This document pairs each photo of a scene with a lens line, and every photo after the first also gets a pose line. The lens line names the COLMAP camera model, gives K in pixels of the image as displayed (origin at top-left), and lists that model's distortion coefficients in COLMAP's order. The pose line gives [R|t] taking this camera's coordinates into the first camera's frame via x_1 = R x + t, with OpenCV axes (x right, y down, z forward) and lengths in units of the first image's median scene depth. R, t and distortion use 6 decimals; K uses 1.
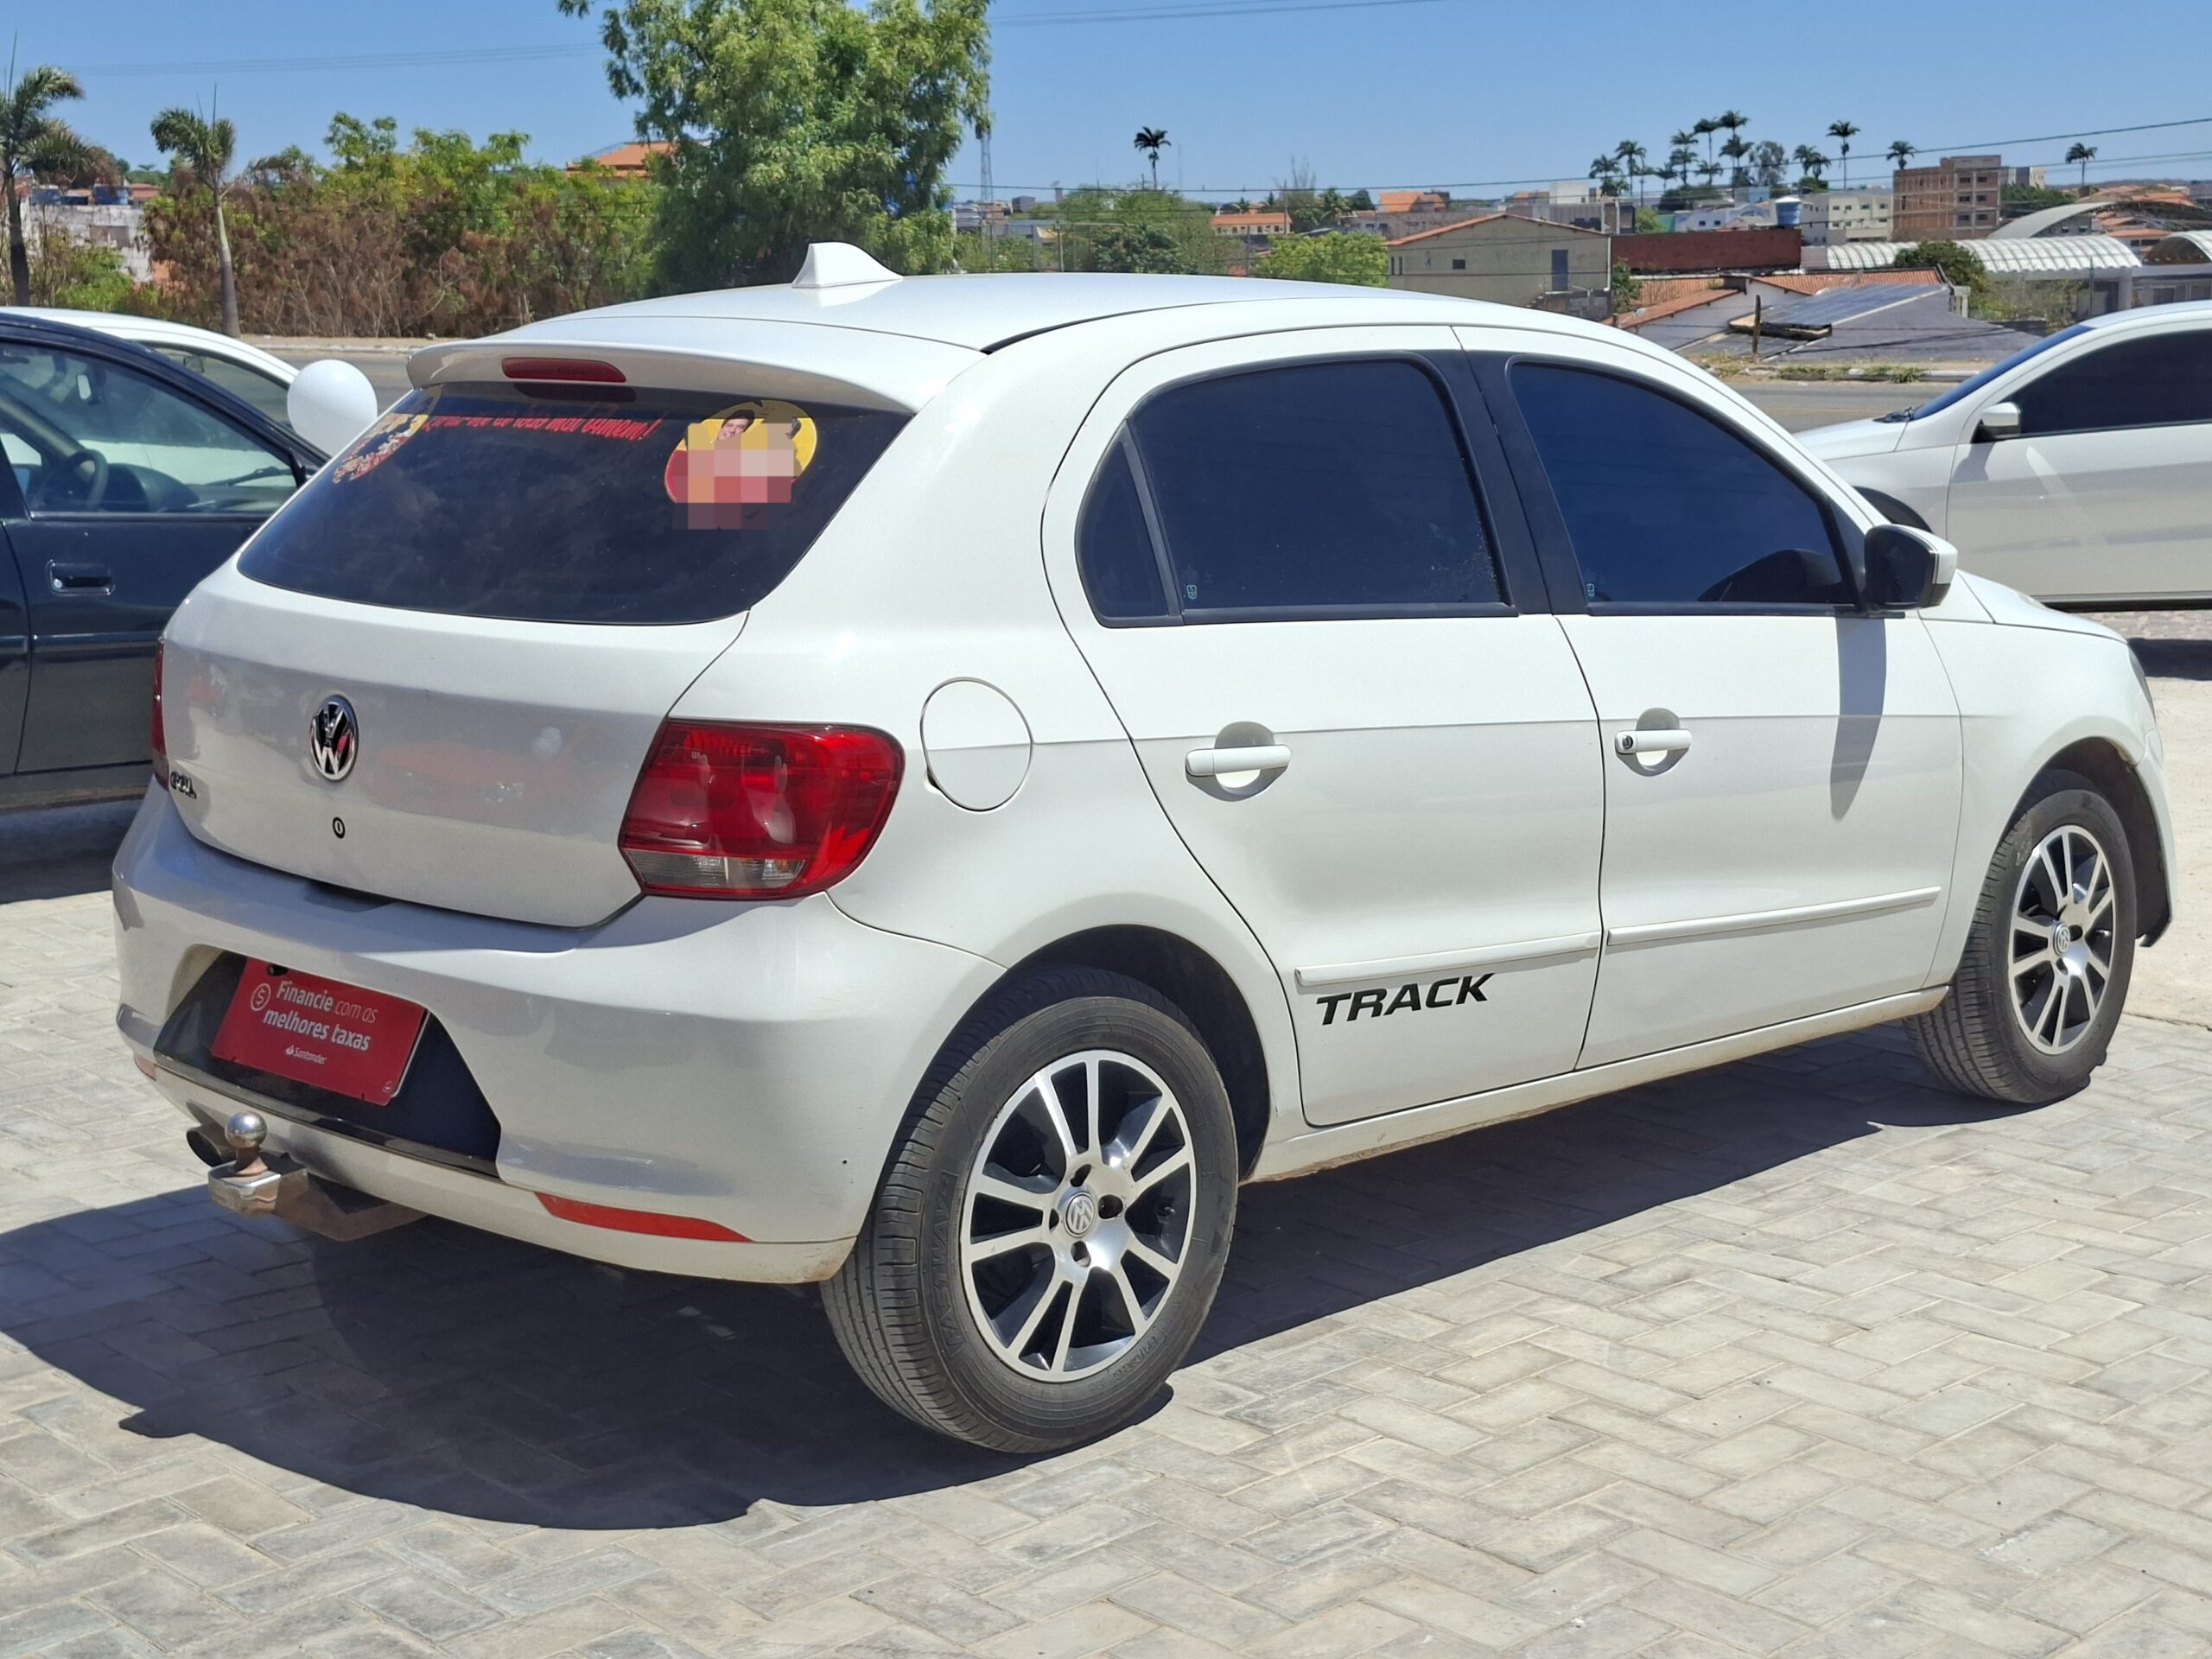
lens RADIAL K [[3042.6, 0, 1086.3], [0, 3042.6, 833.8], [0, 0, 1]] dist [0.181648, -0.409089]
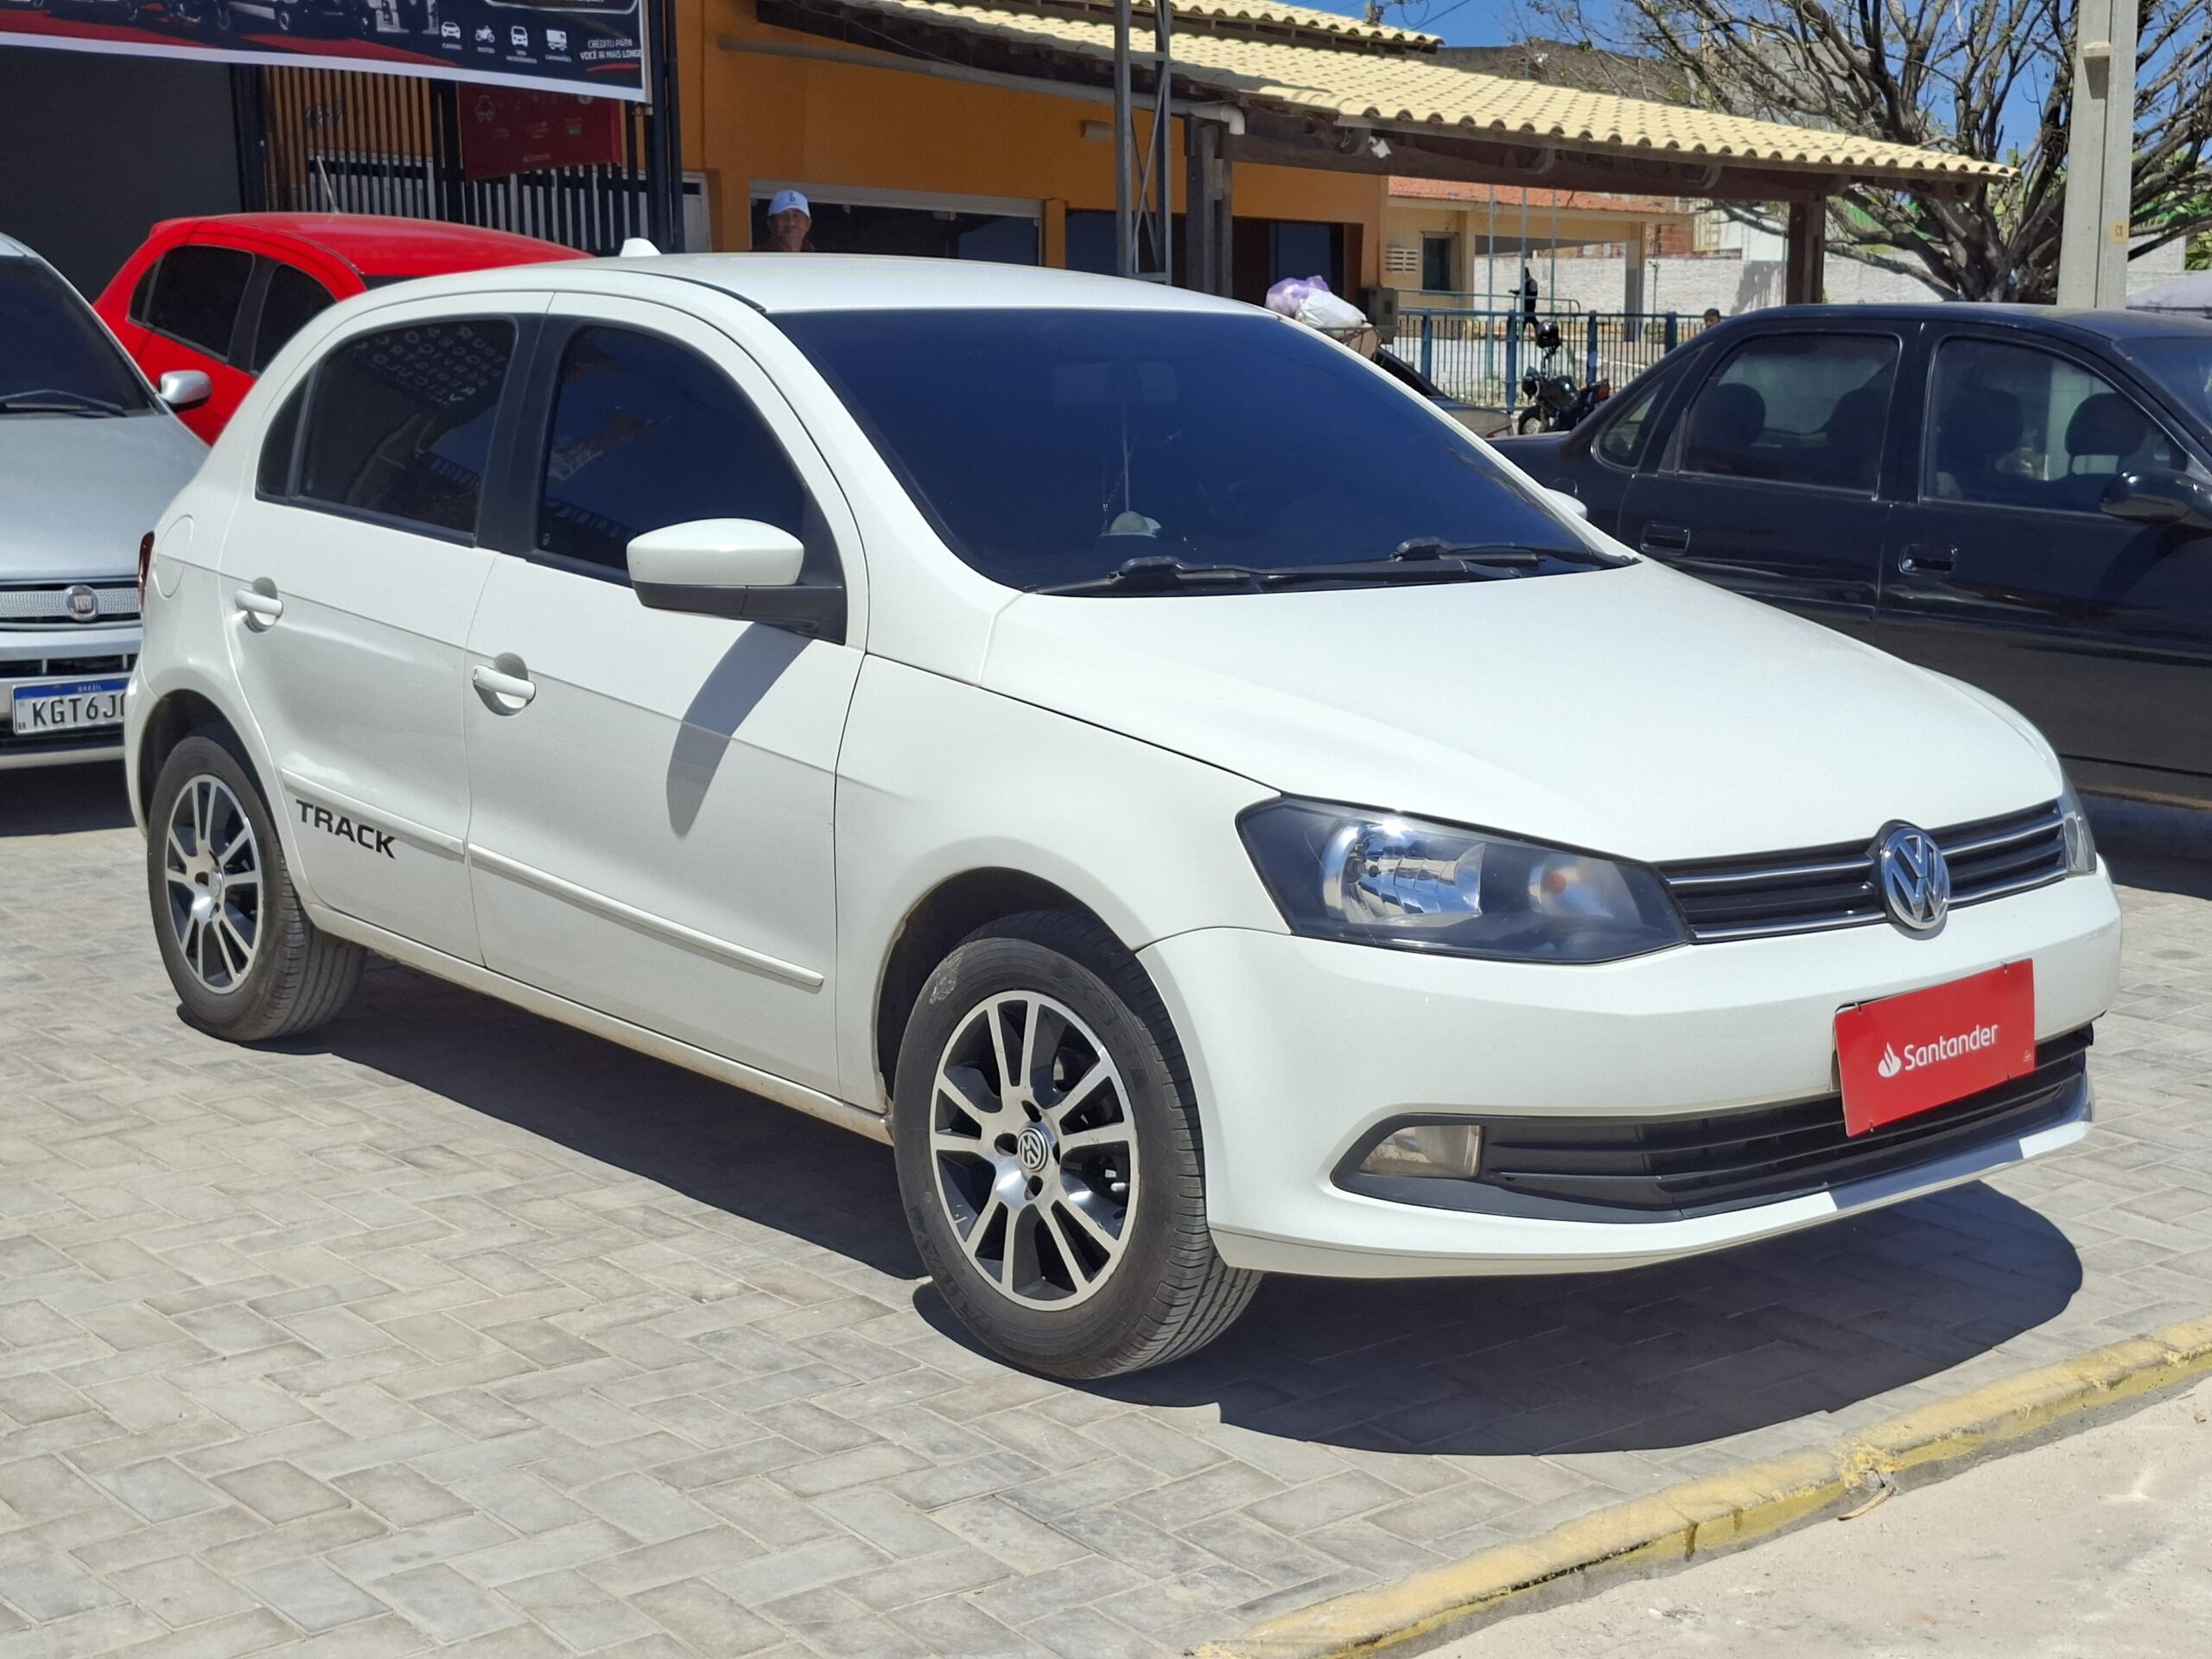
lens RADIAL K [[3047.3, 0, 1133.0], [0, 3047.3, 857.7], [0, 0, 1]] dist [0.187268, -0.419305]
pose [[-0.083229, 0.162771, -0.983147, 1.338871], [-0.171864, 0.969443, 0.175051, -0.213839], [0.981598, 0.183537, -0.052711, 1.398852]]
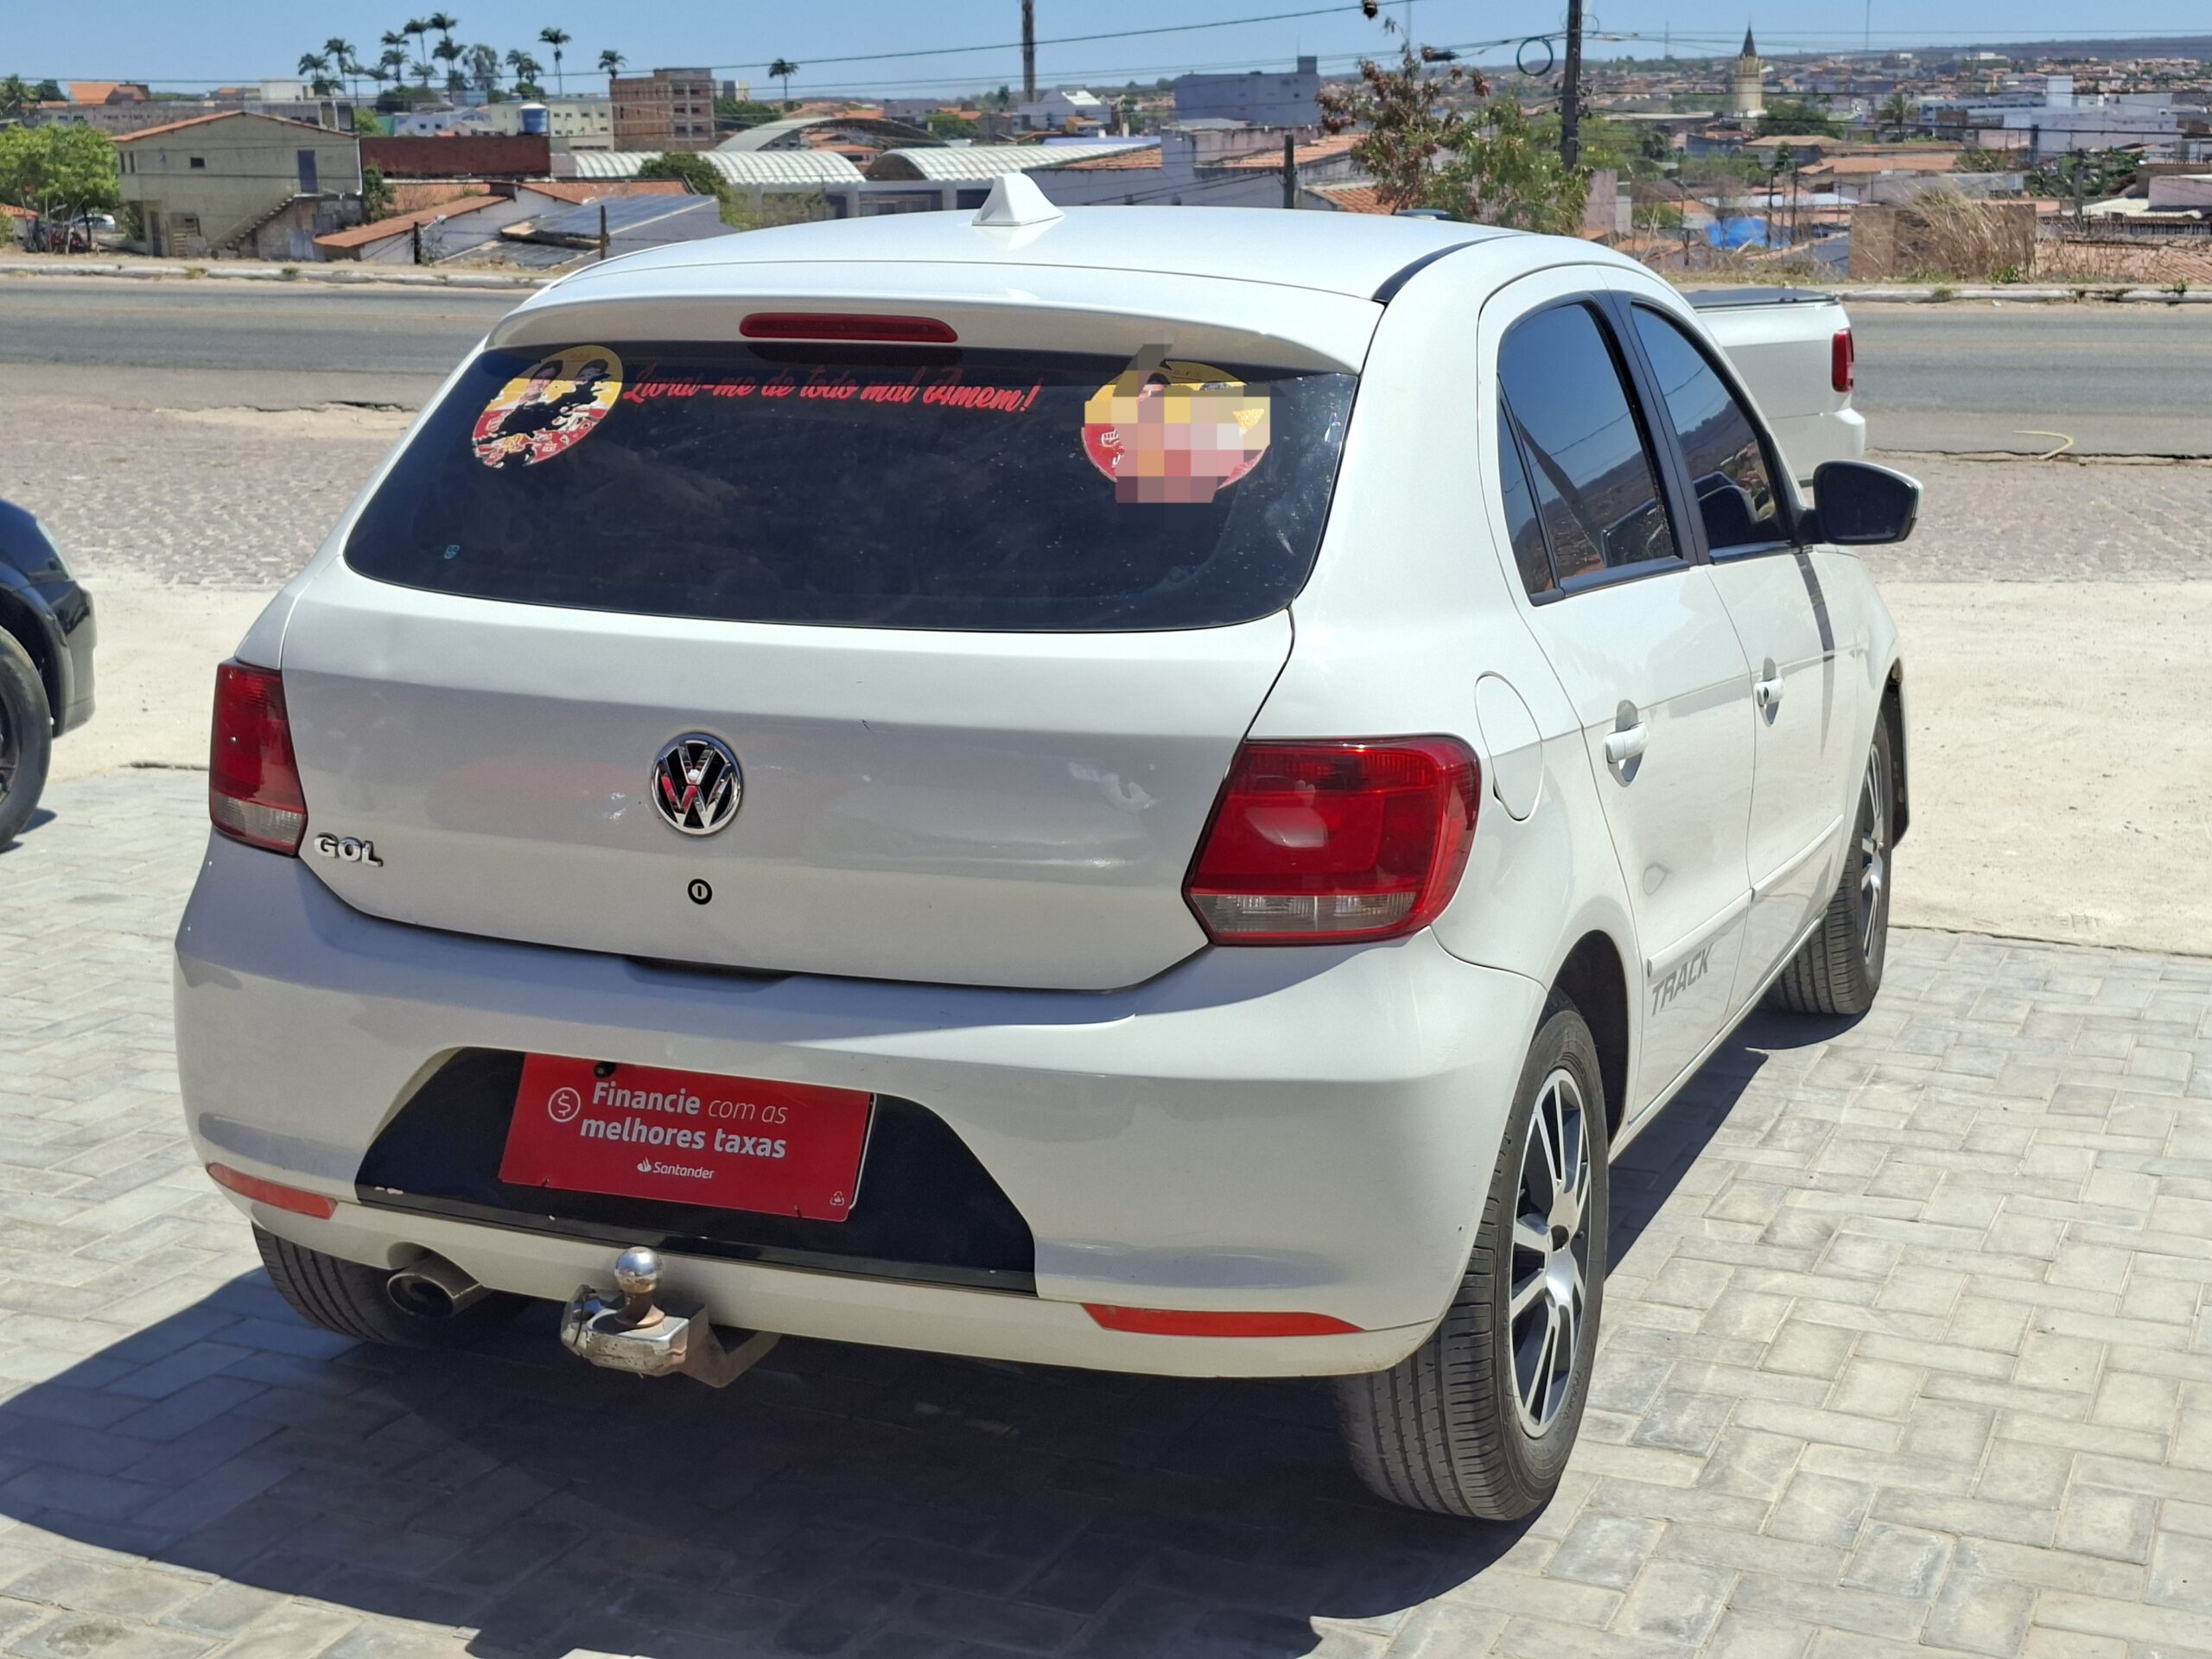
lens RADIAL K [[3058.7, 0, 1093.1], [0, 3058.7, 837.4], [0, 0, 1]] dist [0.194756, -0.495733]
pose [[0.920604, -0.073290, 0.383559, -0.432501], [0.061979, 0.997202, 0.041786, -0.041604], [-0.385548, -0.014696, 0.922571, 0.187696]]
